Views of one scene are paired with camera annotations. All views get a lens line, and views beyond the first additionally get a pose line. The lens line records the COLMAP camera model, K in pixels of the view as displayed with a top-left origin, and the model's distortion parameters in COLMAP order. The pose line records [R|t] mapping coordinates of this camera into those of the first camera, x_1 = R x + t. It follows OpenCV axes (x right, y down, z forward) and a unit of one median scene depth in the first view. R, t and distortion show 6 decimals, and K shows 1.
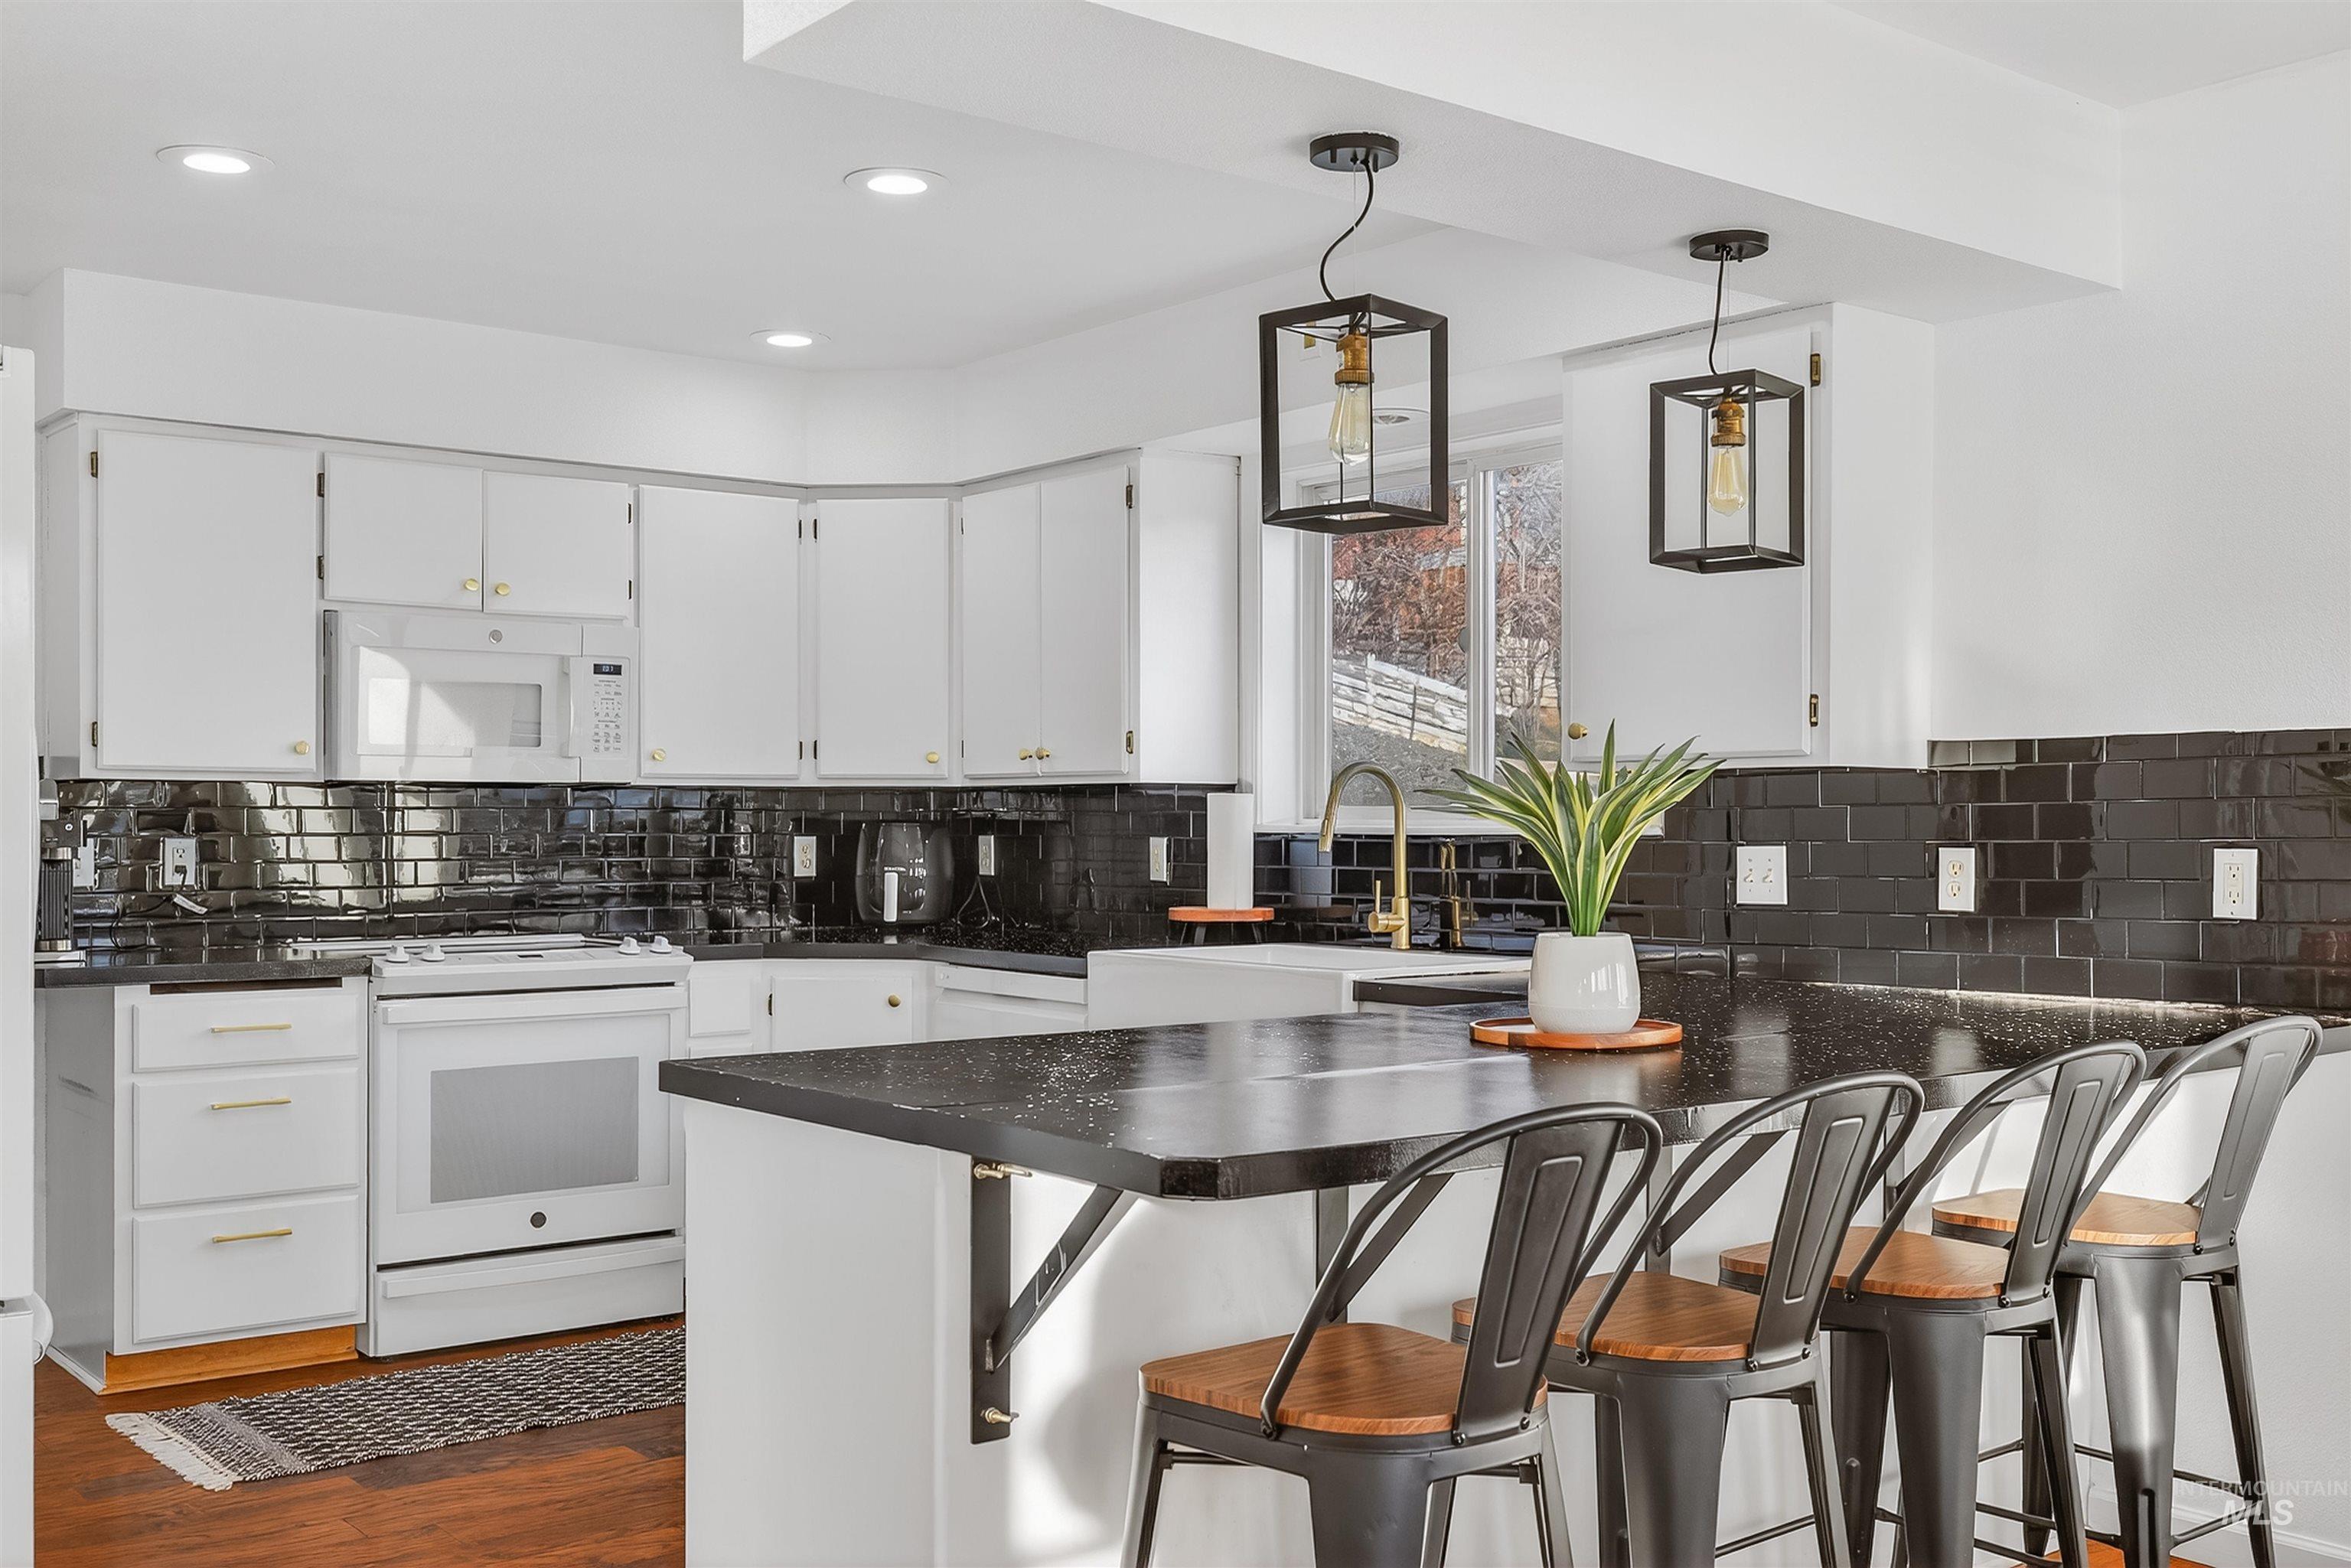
lens RADIAL K [[2306.5, 0, 1175.2], [0, 2306.5, 830.4], [0, 0, 1]] dist [0.004627, 0.000000]
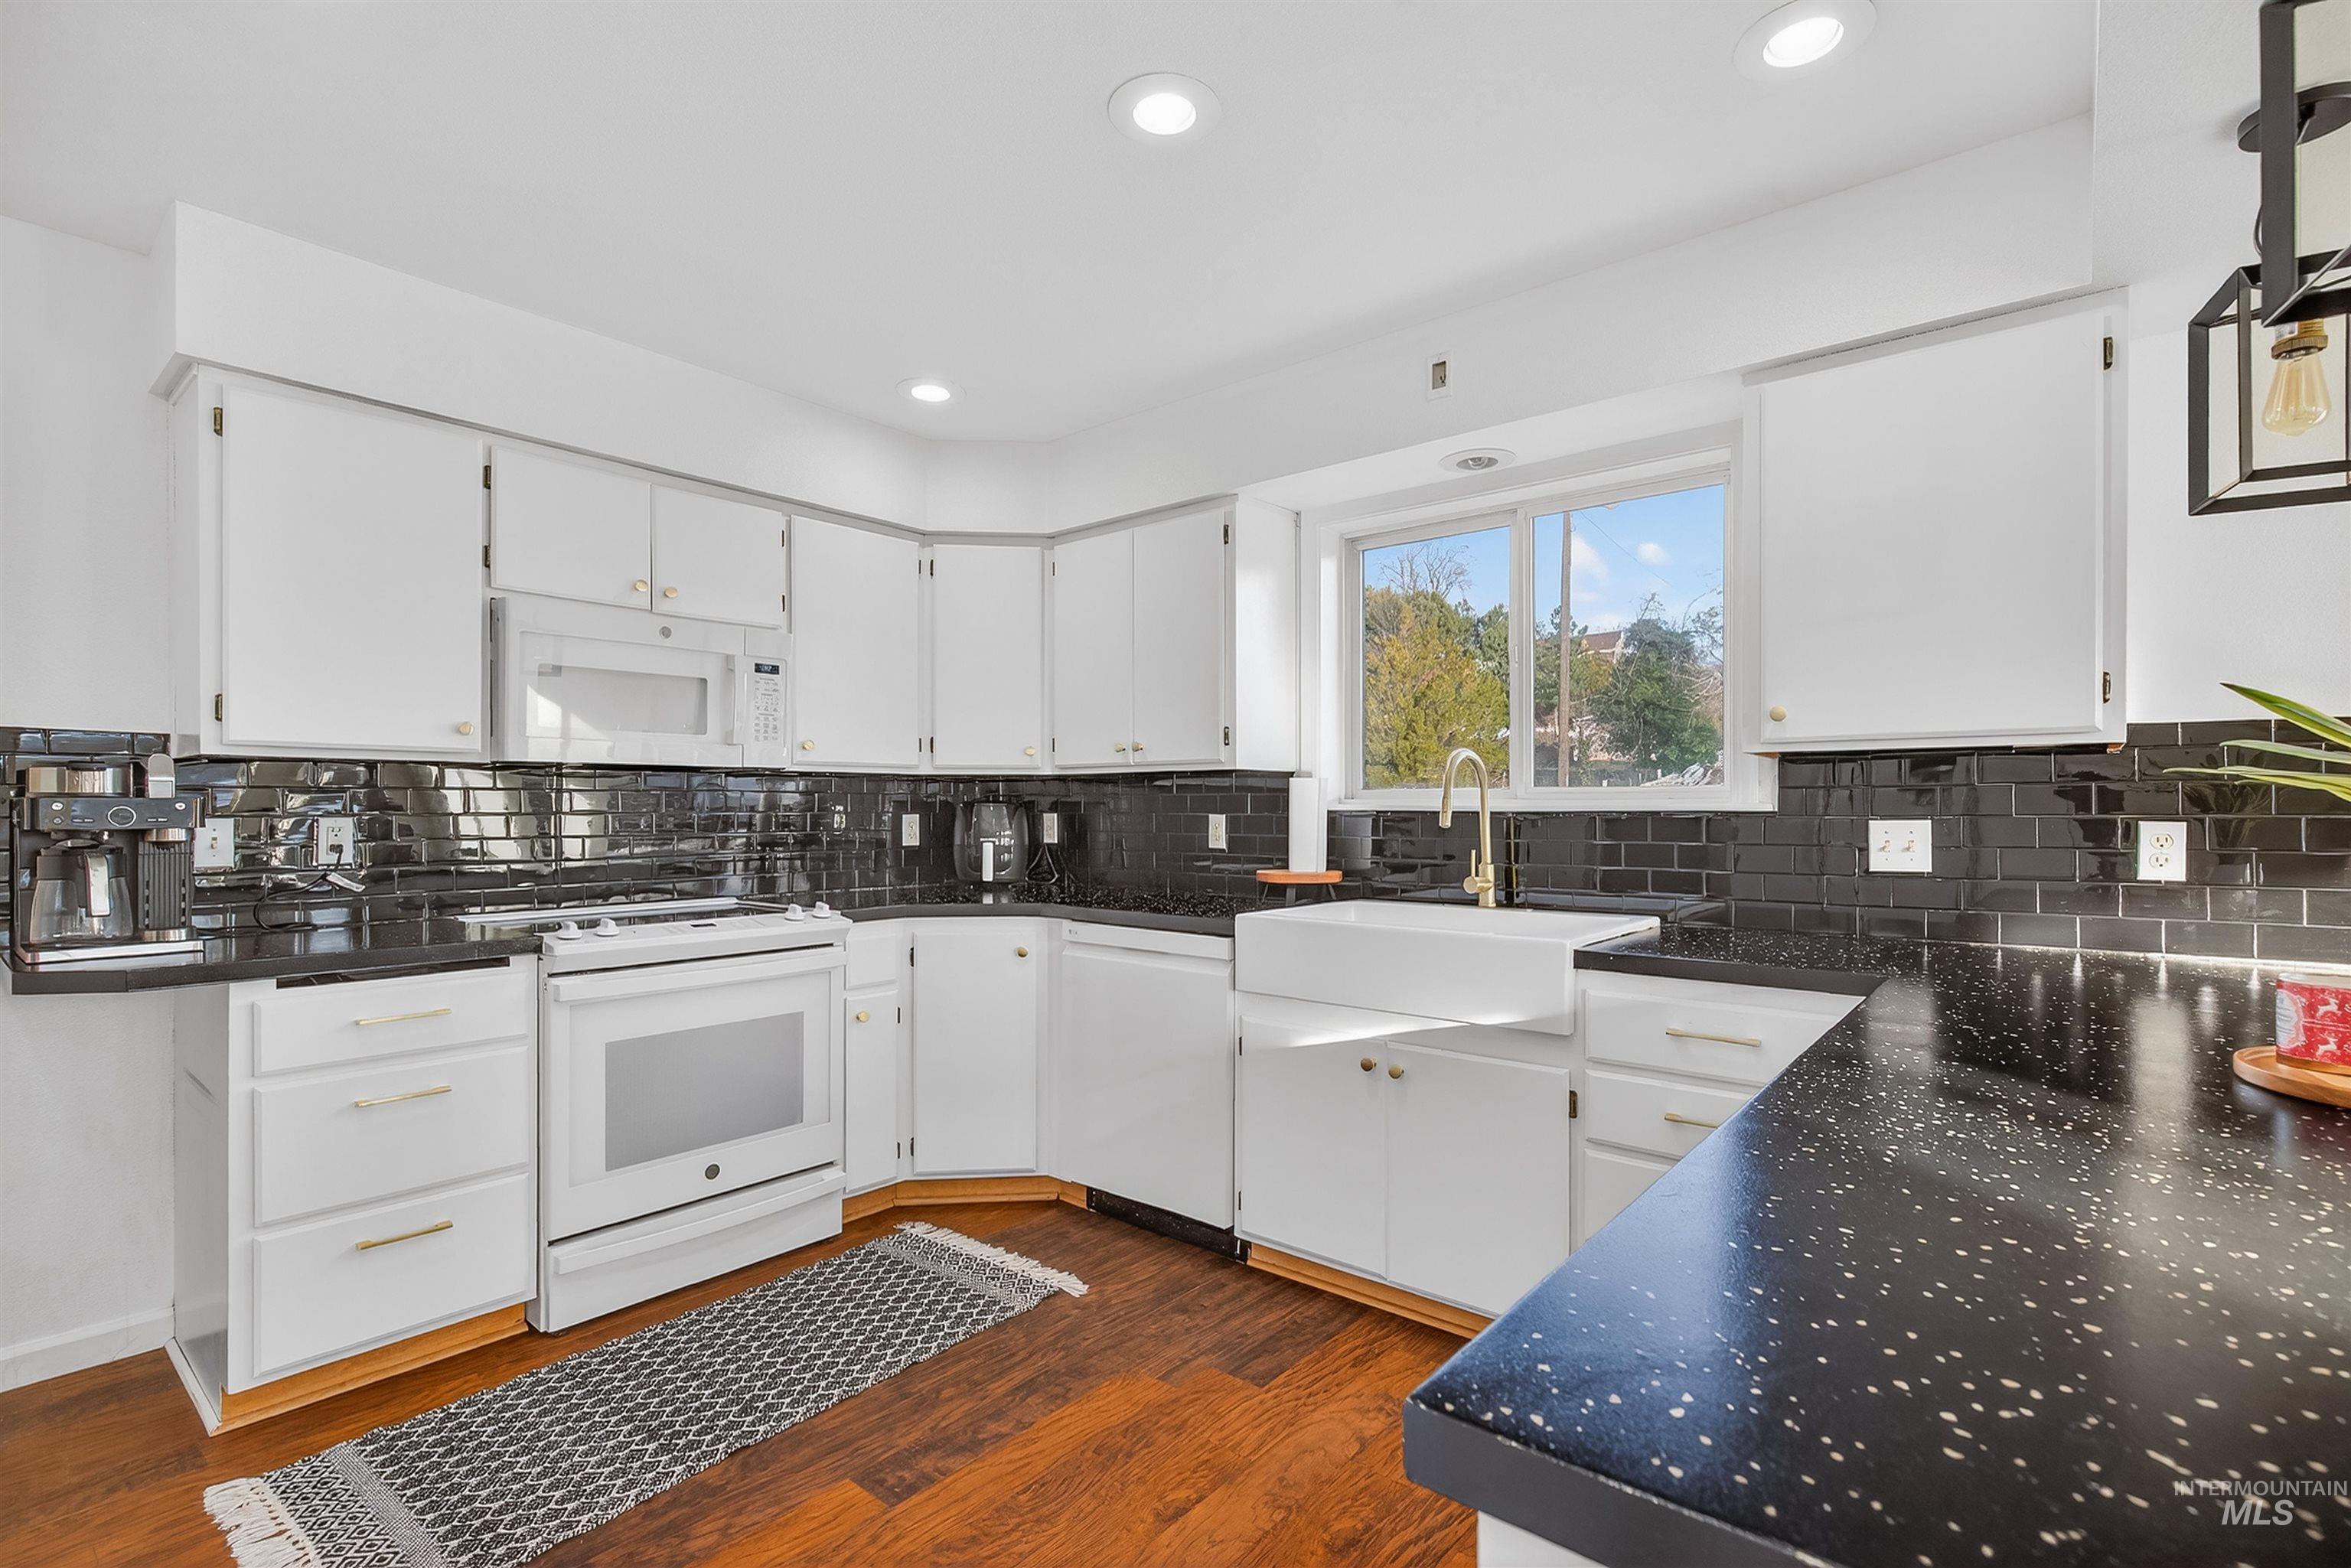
lens RADIAL K [[1081.4, 0, 1186.8], [0, 1081.4, 809.0], [0, 0, 1]] dist [0.000986, -0.000804]
pose [[0.978589, -0.001664, 0.205815, -0.170454], [0.002045, 0.999997, -0.001639, 0.001166], [-0.205812, 0.002025, 0.978589, 0.481726]]
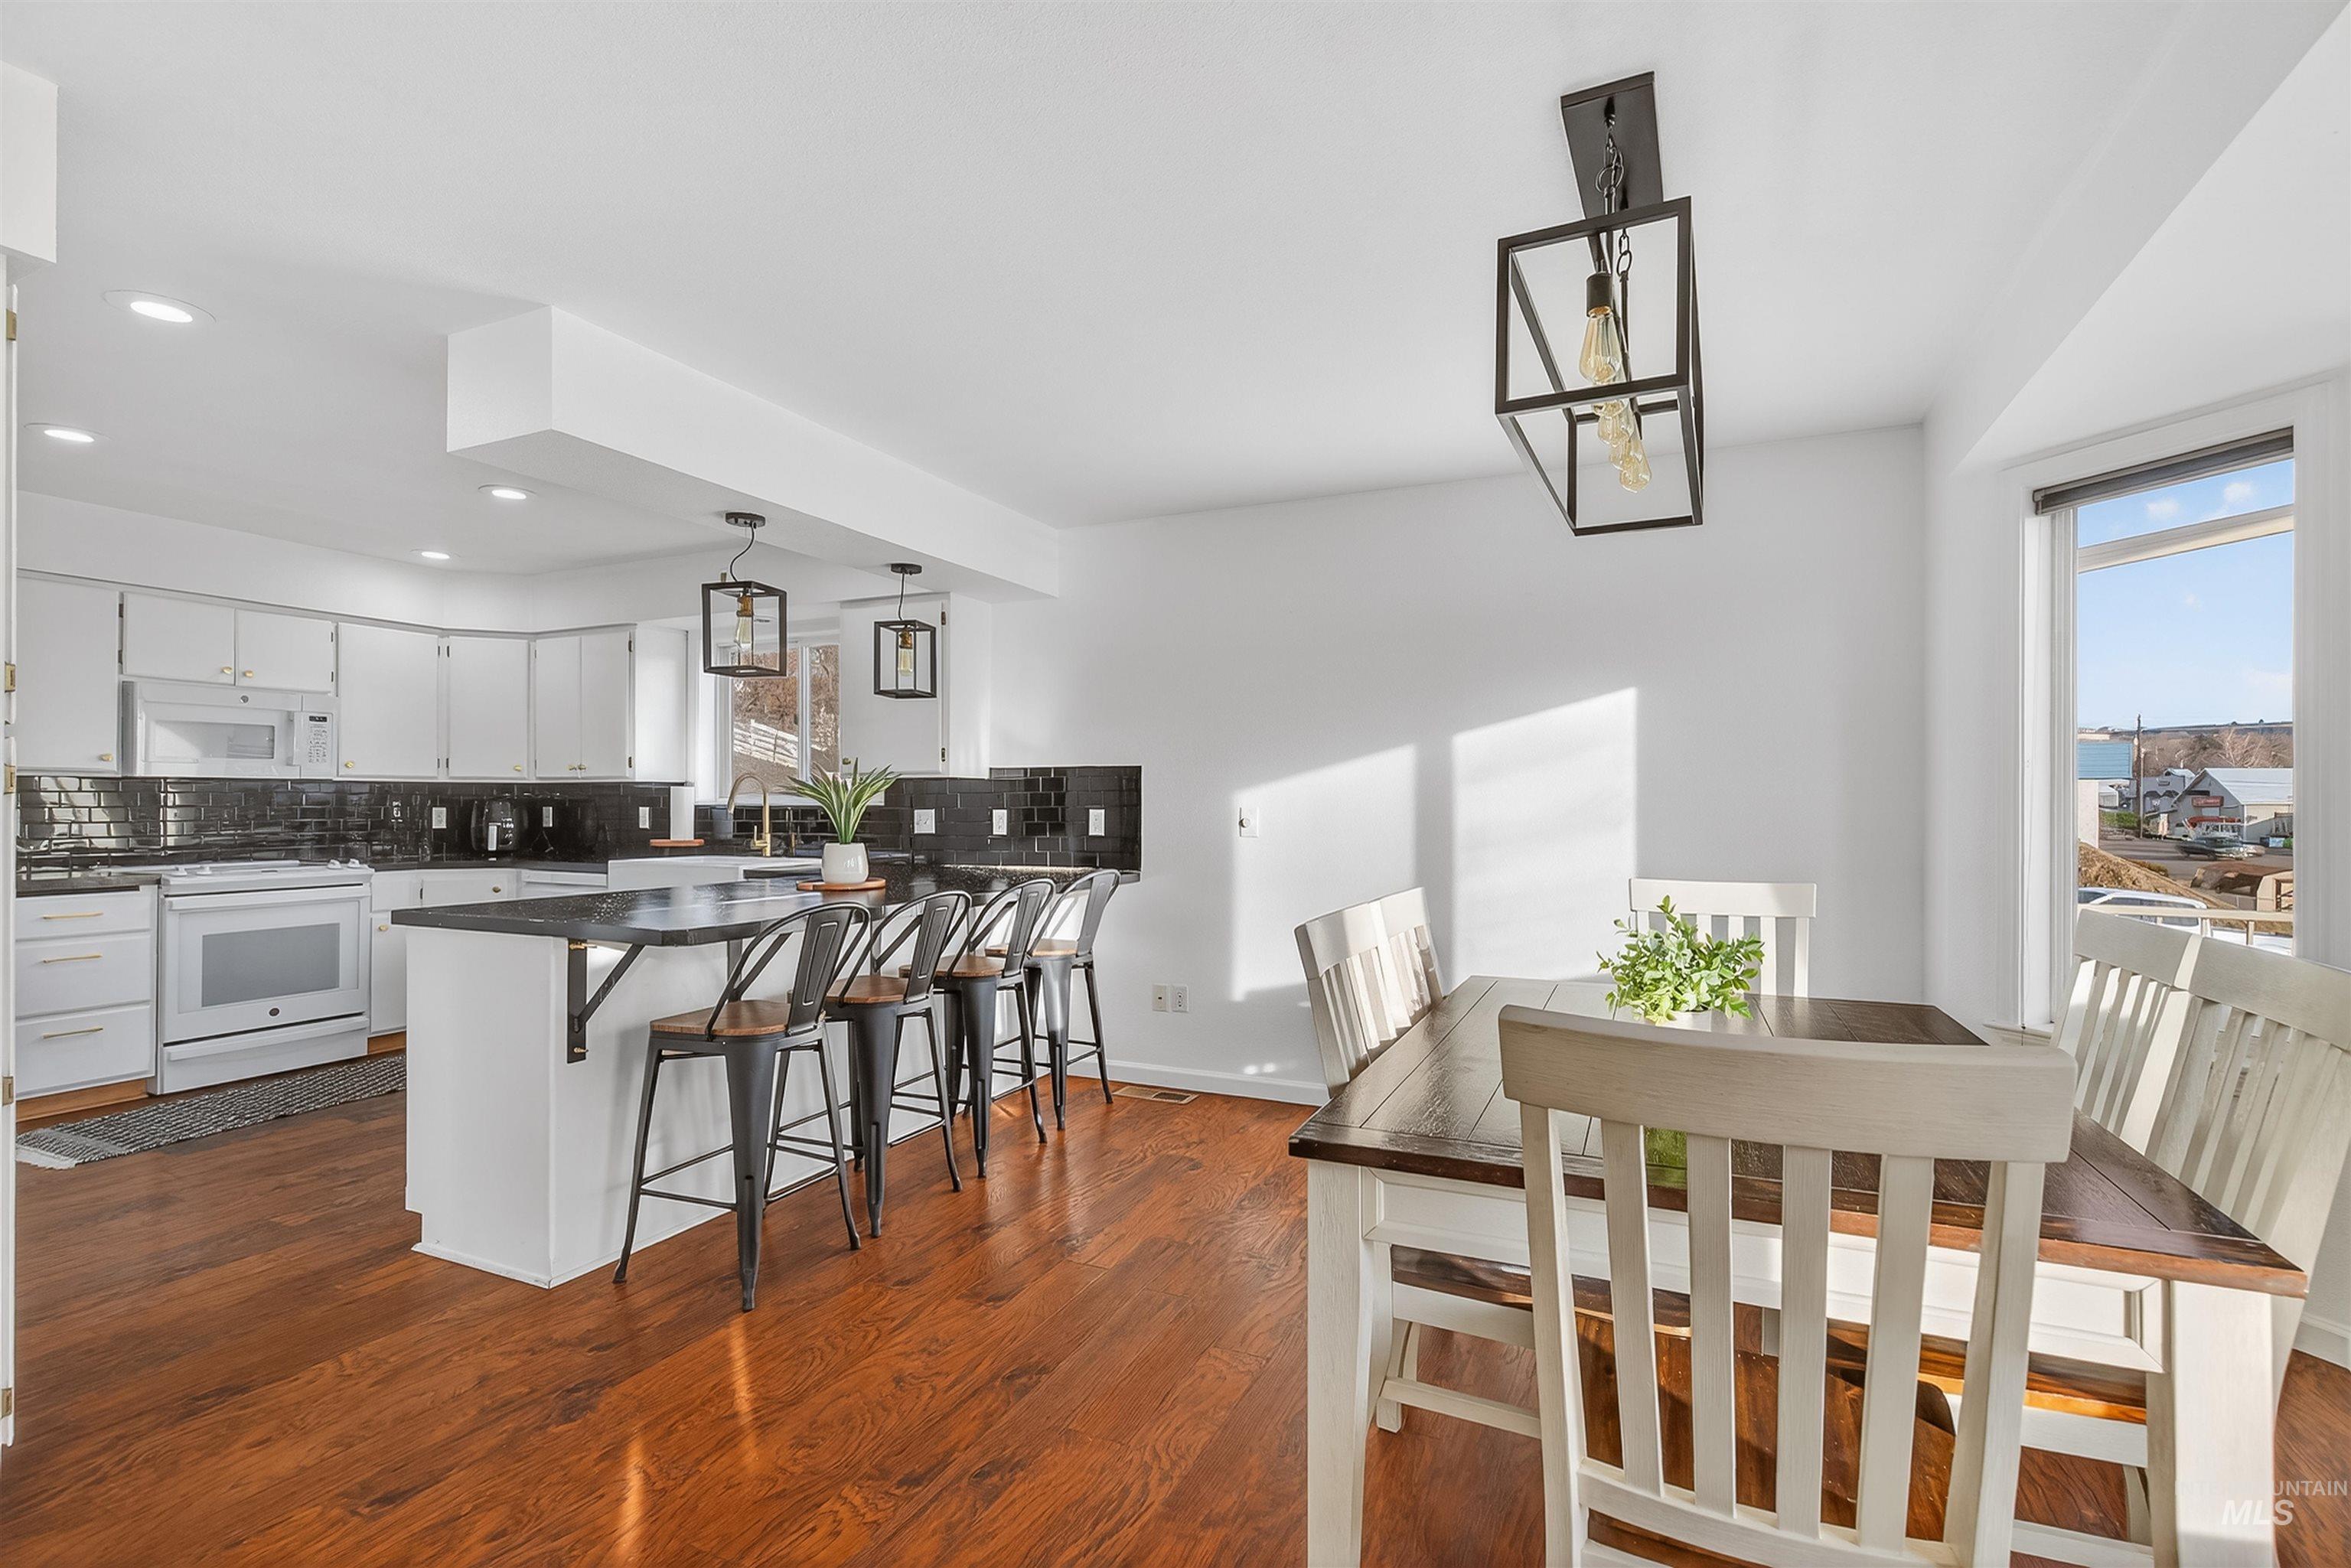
lens RADIAL K [[1081.4, 0, 1189.2], [0, 1081.4, 796.5], [0, 0, 1]] dist [0.000986, -0.000804]
pose [[0.892253, 0.002410, 0.451529, -0.010641], [0.001863, 0.999958, -0.009019, 0.003262], [-0.451532, 0.008888, 0.892211, -0.125590]]
